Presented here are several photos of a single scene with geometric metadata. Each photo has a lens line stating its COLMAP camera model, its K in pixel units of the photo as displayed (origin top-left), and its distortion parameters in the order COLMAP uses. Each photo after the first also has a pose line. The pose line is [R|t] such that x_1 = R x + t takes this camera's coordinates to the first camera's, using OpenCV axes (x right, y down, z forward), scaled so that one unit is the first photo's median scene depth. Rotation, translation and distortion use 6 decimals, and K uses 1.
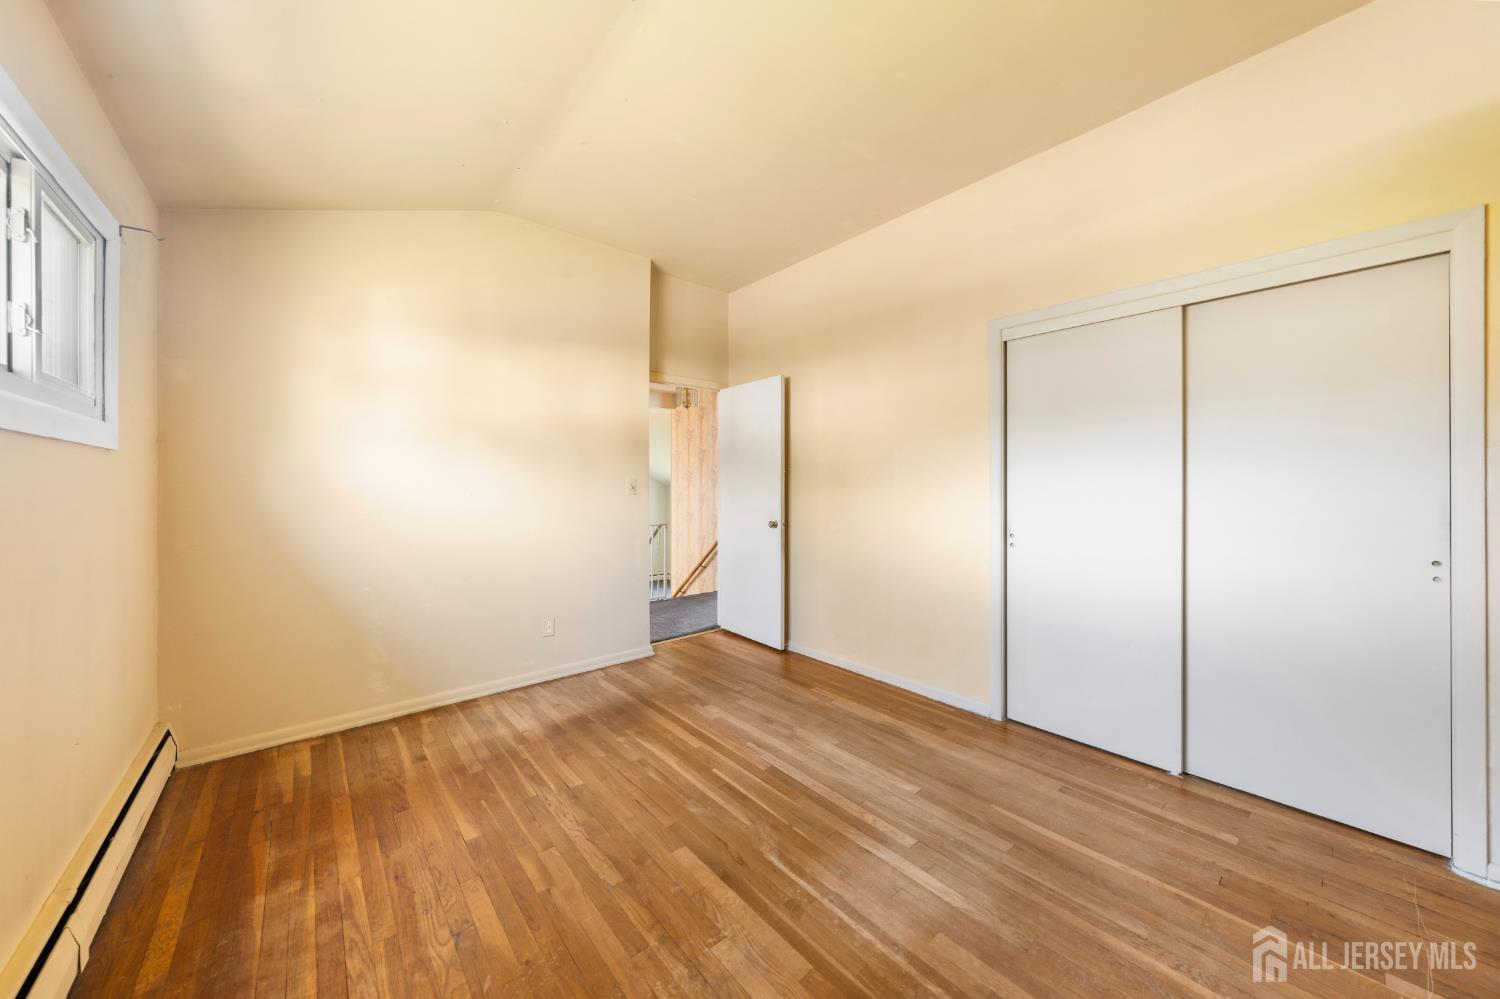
lens RADIAL K [[518.2, 0, 751.3], [0, 518.2, 490.5], [0, 0, 1]] dist [0.000751, 0.000088]
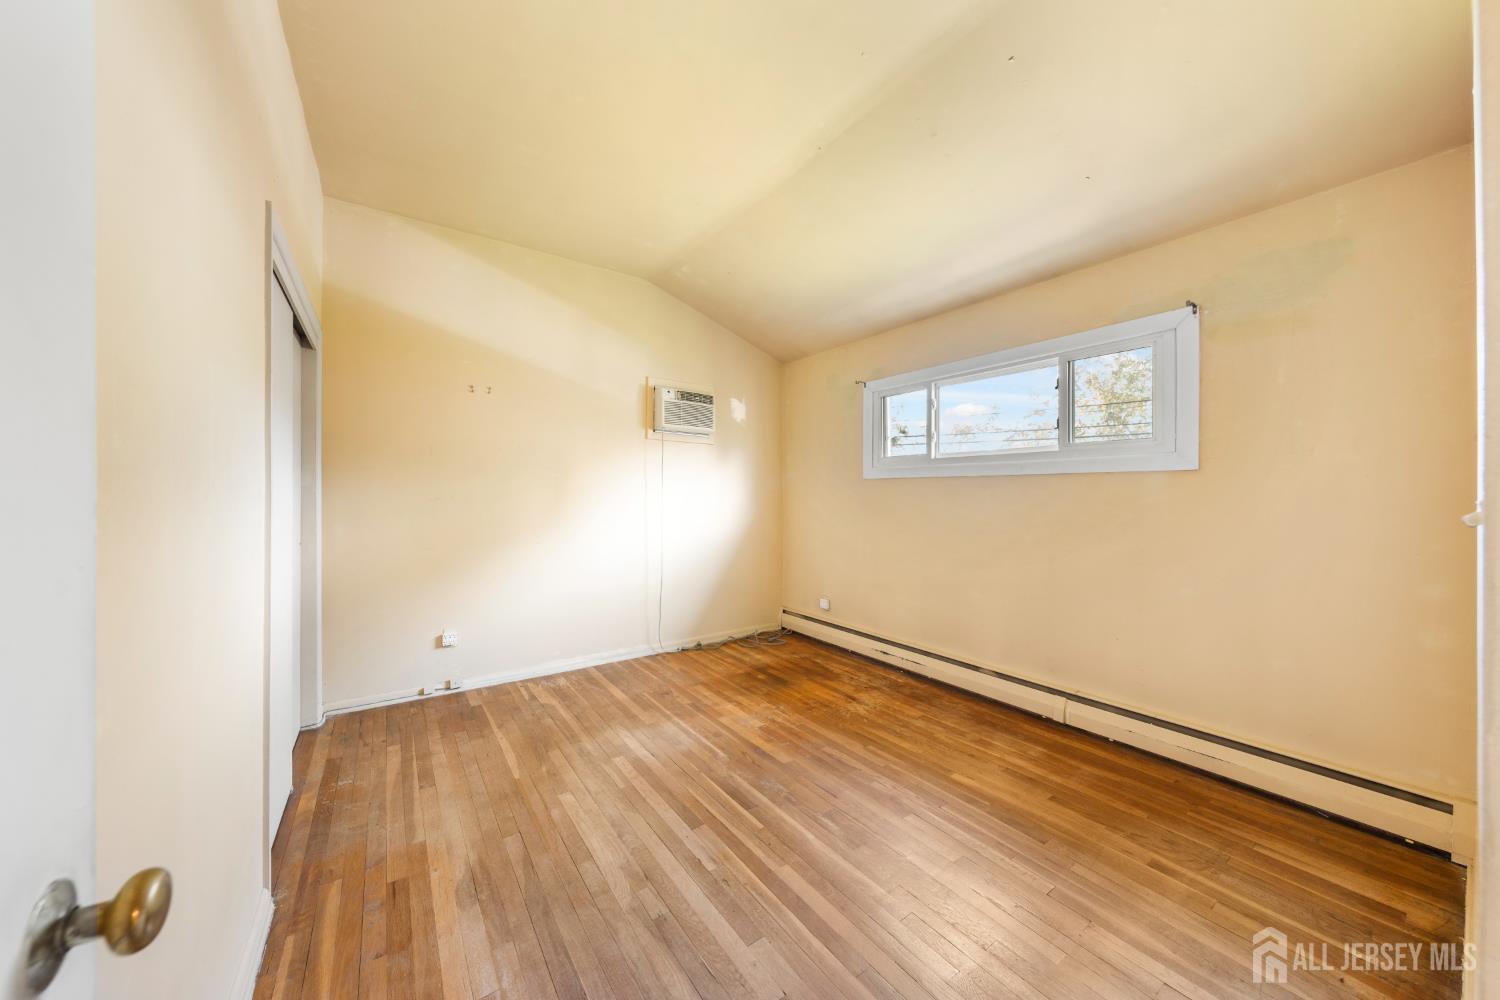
lens RADIAL K [[518.2, 0, 751.3], [0, 518.2, 491.0], [0, 0, 1]] dist [0.000751, 0.000088]
pose [[-0.995305, -0.000275, 0.096791, -0.160415], [-0.000136, 0.999999, 0.001434, -0.019552], [-0.096792, 0.001414, -0.995304, 2.171565]]
